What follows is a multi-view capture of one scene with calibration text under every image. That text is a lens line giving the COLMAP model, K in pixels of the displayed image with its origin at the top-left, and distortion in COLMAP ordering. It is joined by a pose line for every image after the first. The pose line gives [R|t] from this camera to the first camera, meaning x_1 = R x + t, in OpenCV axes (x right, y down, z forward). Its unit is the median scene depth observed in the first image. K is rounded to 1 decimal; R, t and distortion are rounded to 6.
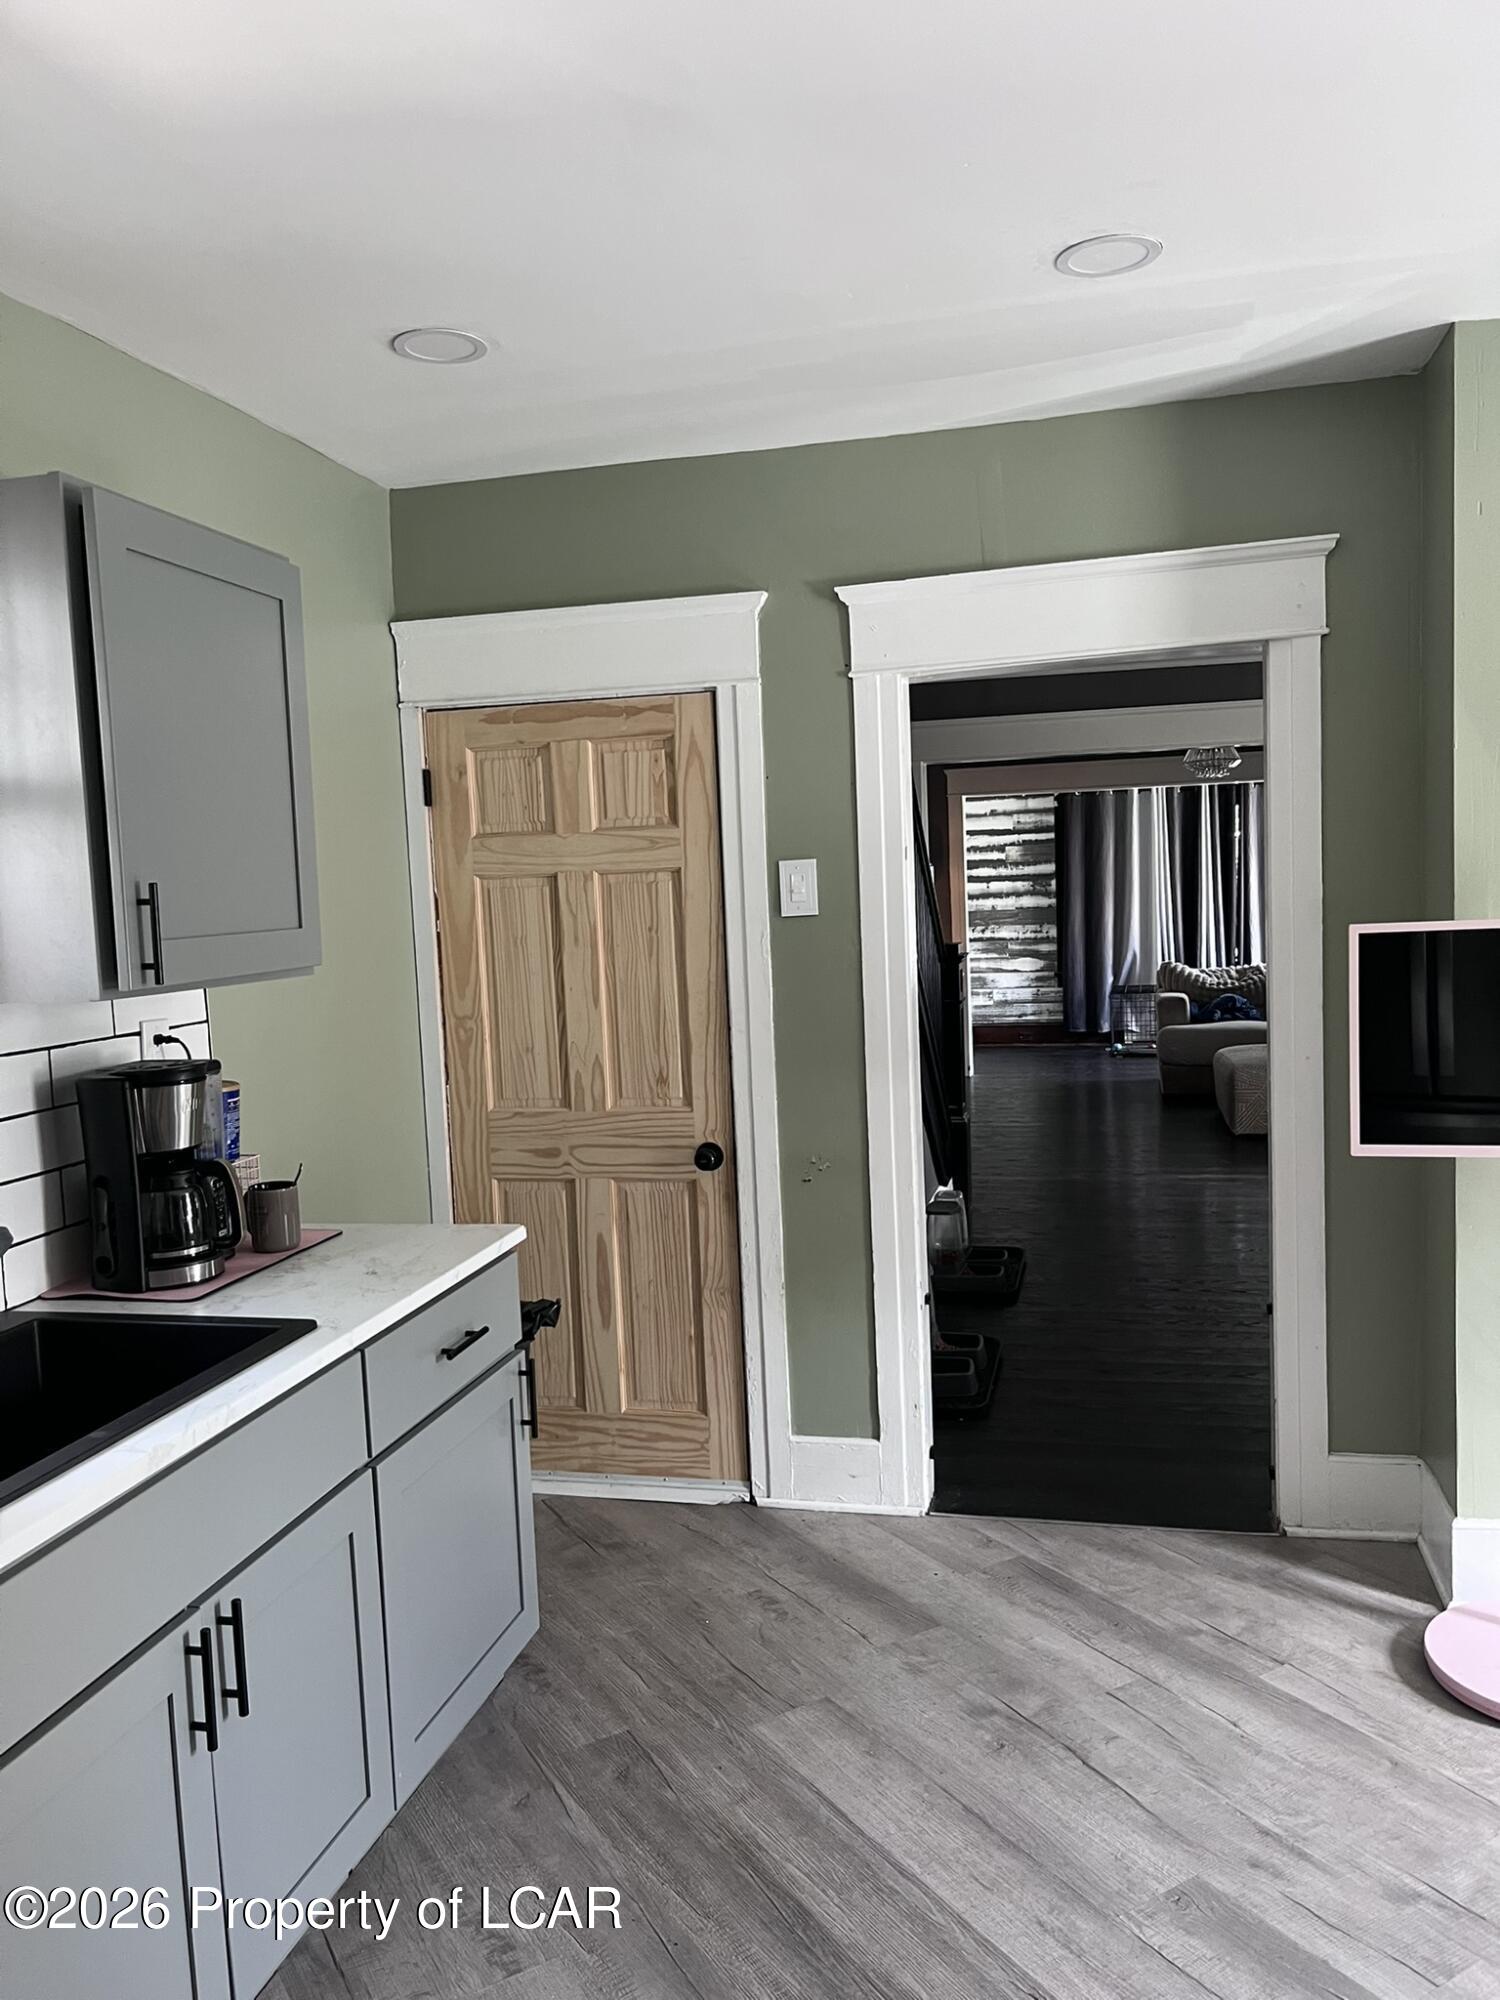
lens RADIAL K [[1540.4, 0, 729.3], [0, 1540.4, 1003.6], [0, 0, 1]] dist [0.061568, -0.094212]
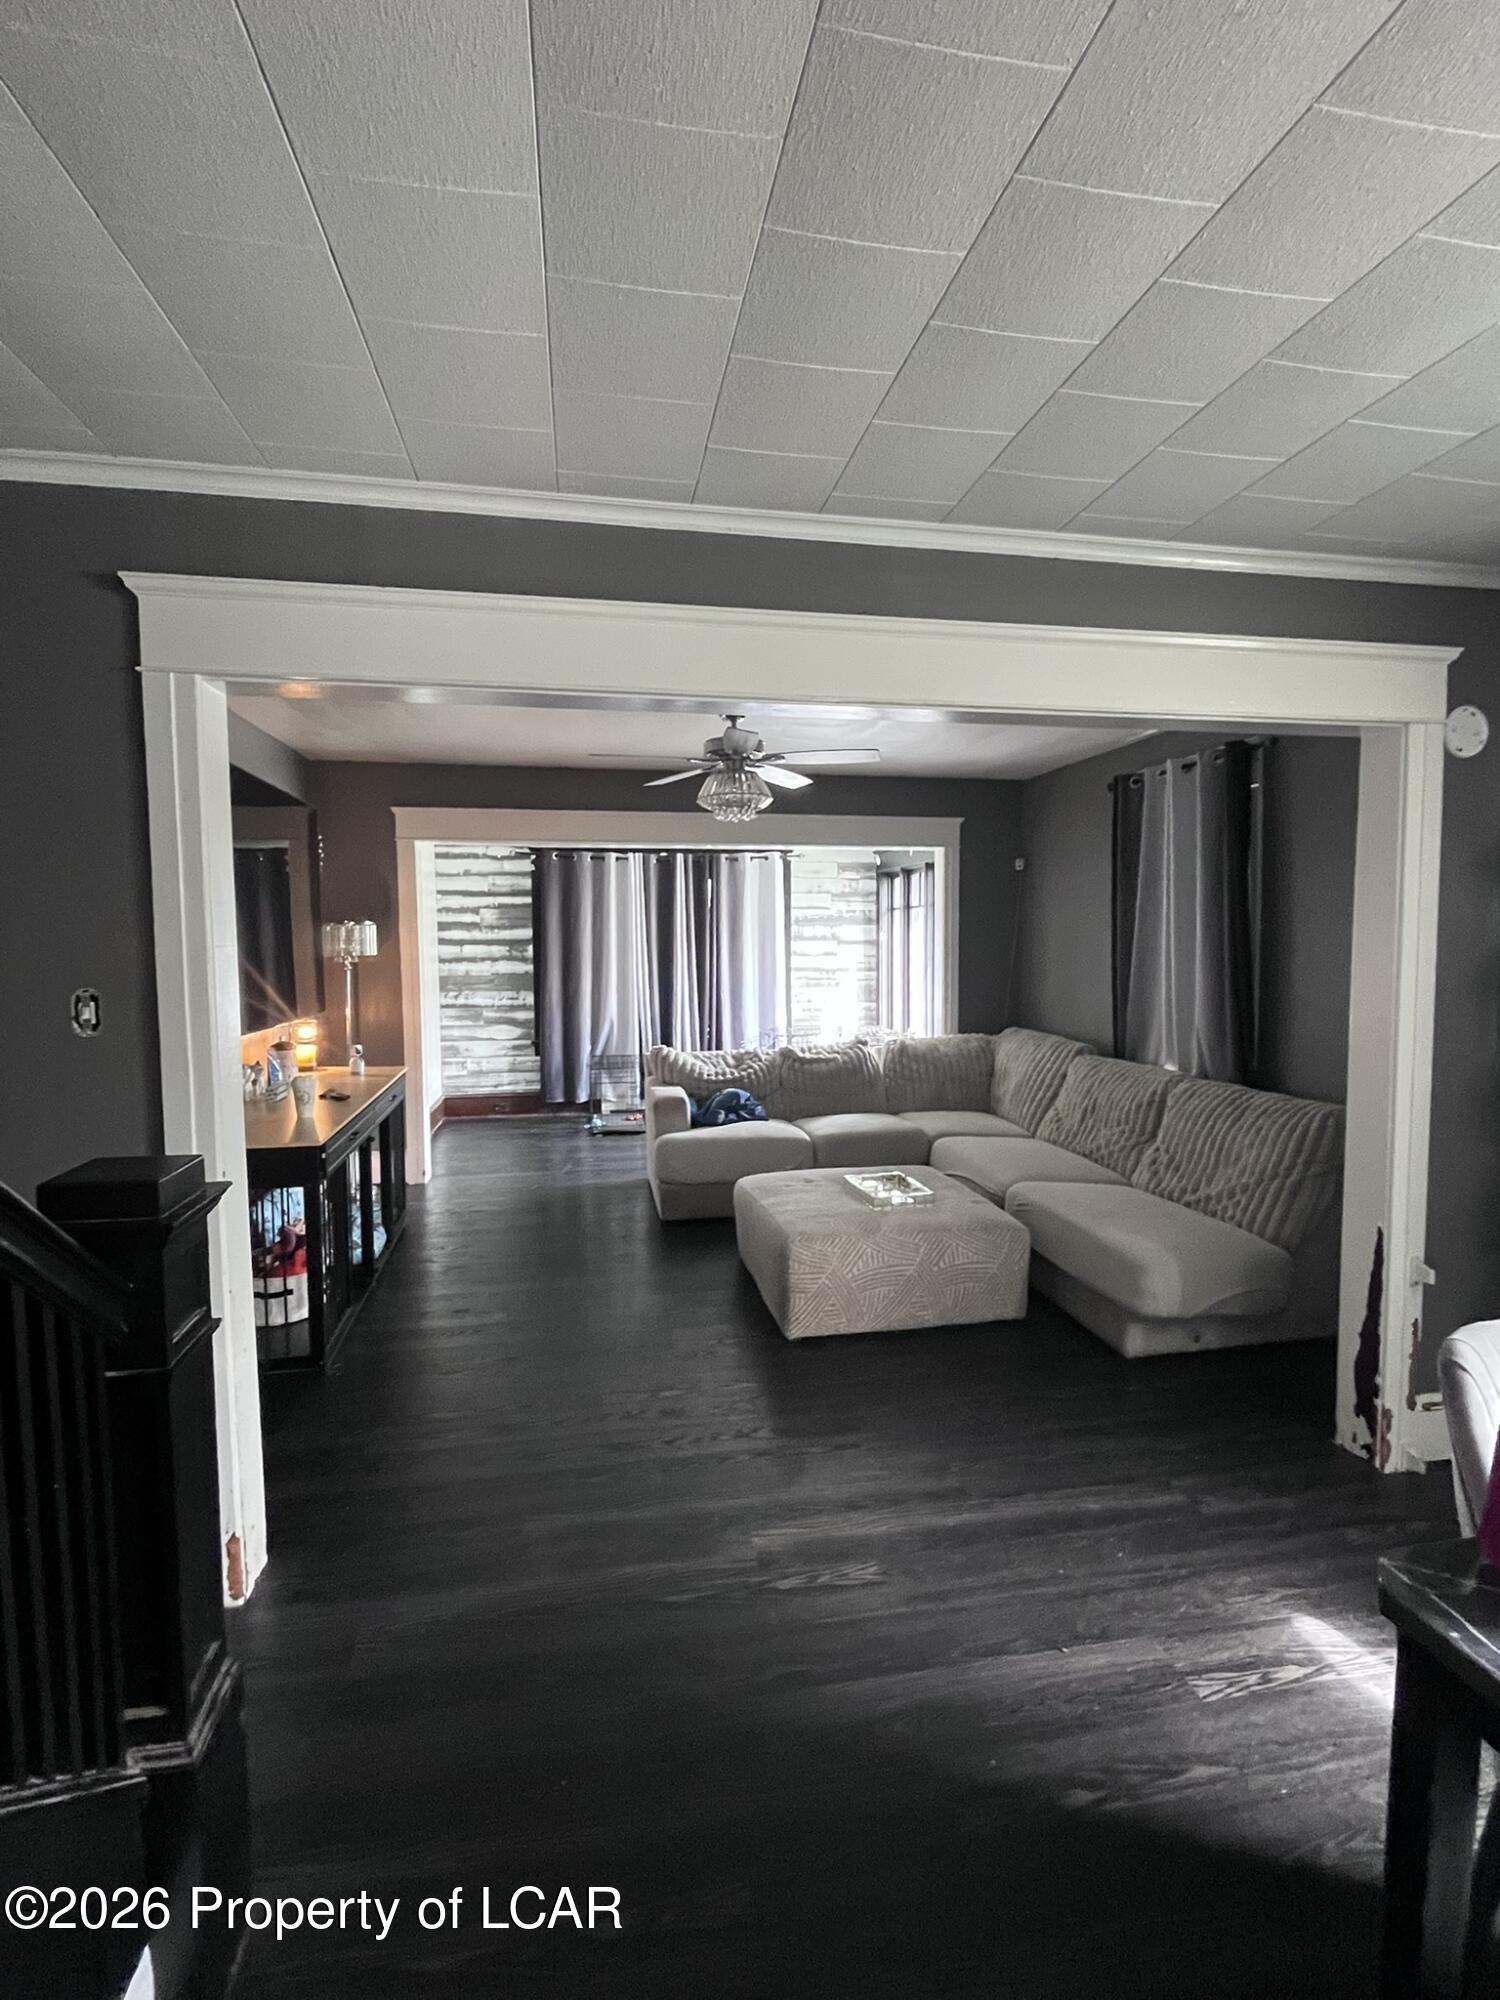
lens RADIAL K [[923.4, 0, 748.0], [0, 923.4, 1000.4], [0, 0, 1]] dist [-0.009741, 0.000488]
pose [[0.909592, 0.005665, 0.415464, 0.093957], [0.000822, 0.999881, -0.015433, -0.036708], [-0.415502, 0.014379, 0.909479, 0.418448]]
